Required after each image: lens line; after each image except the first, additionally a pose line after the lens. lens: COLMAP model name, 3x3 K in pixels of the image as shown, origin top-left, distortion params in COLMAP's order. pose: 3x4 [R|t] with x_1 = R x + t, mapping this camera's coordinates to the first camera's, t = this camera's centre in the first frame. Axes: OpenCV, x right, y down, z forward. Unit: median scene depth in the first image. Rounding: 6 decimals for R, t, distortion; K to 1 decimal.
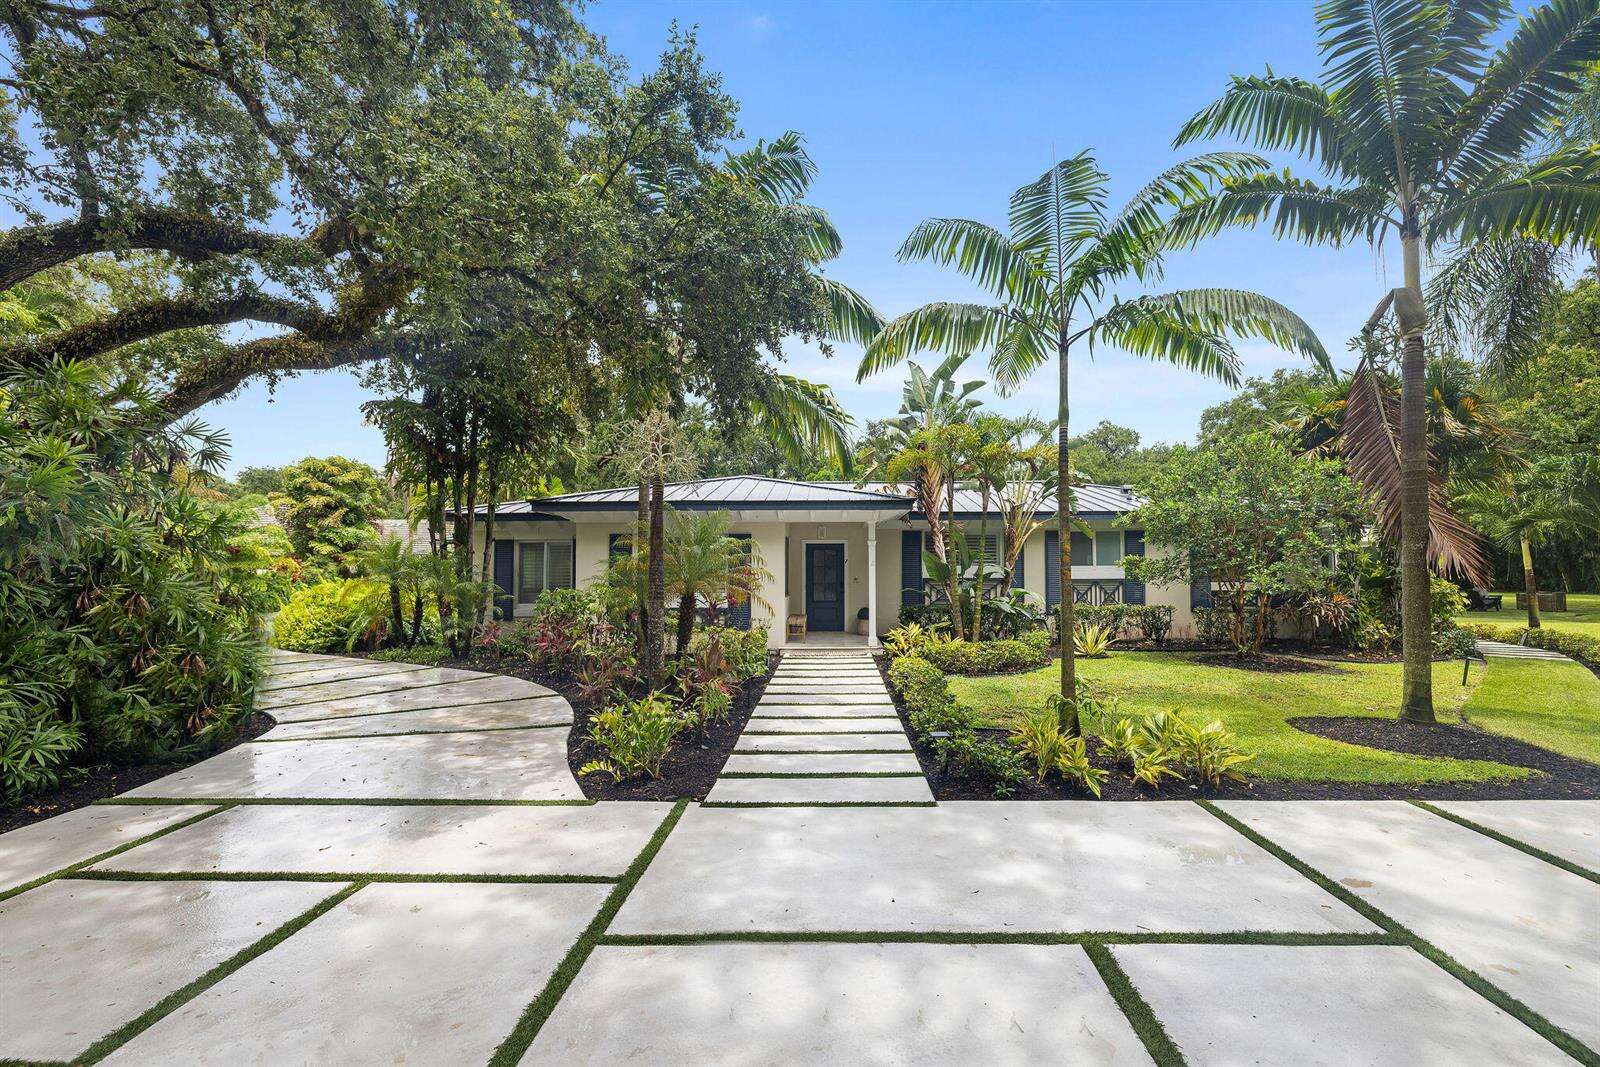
lens RADIAL K [[690.0, 0, 808.4], [0, 690.0, 542.5], [0, 0, 1]] dist [-0.011298, 0.000855]
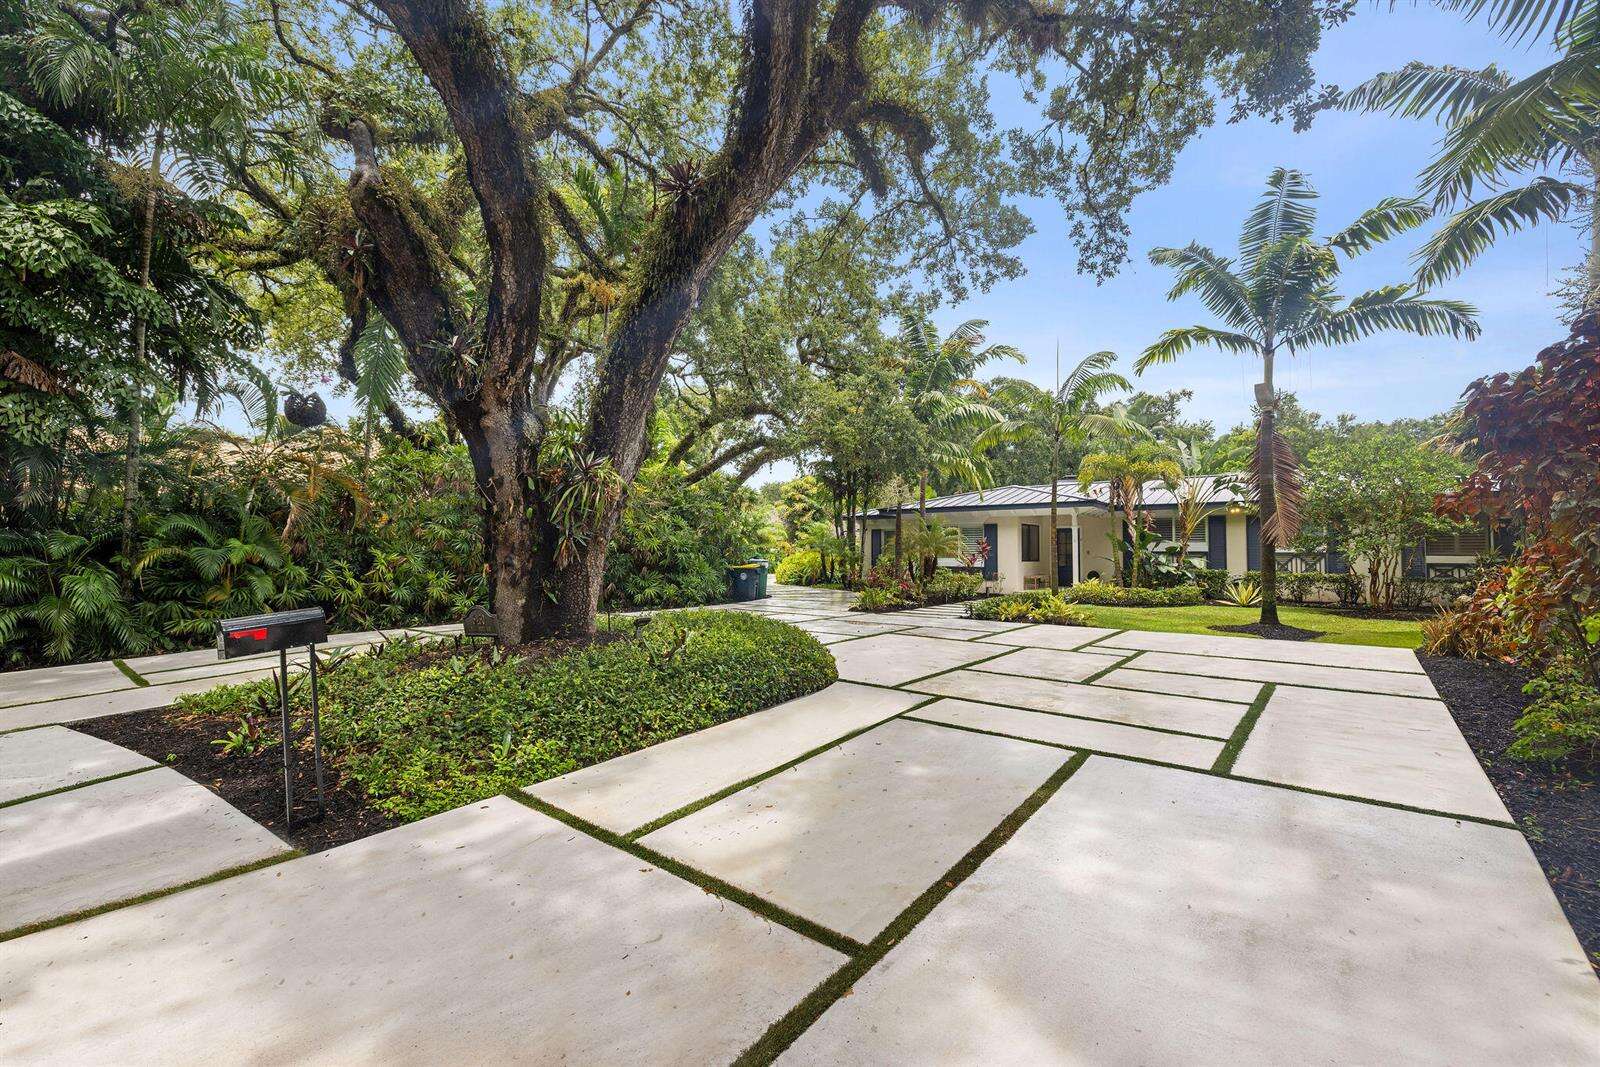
lens RADIAL K [[690.0, 0, 798.7], [0, 690.0, 538.4], [0, 0, 1]] dist [-0.011298, 0.000855]
pose [[0.801575, -0.009554, -0.597817, 0.452292], [0.019073, 0.999772, 0.009595, -0.001229], [0.597589, -0.019093, 0.801575, -0.542247]]
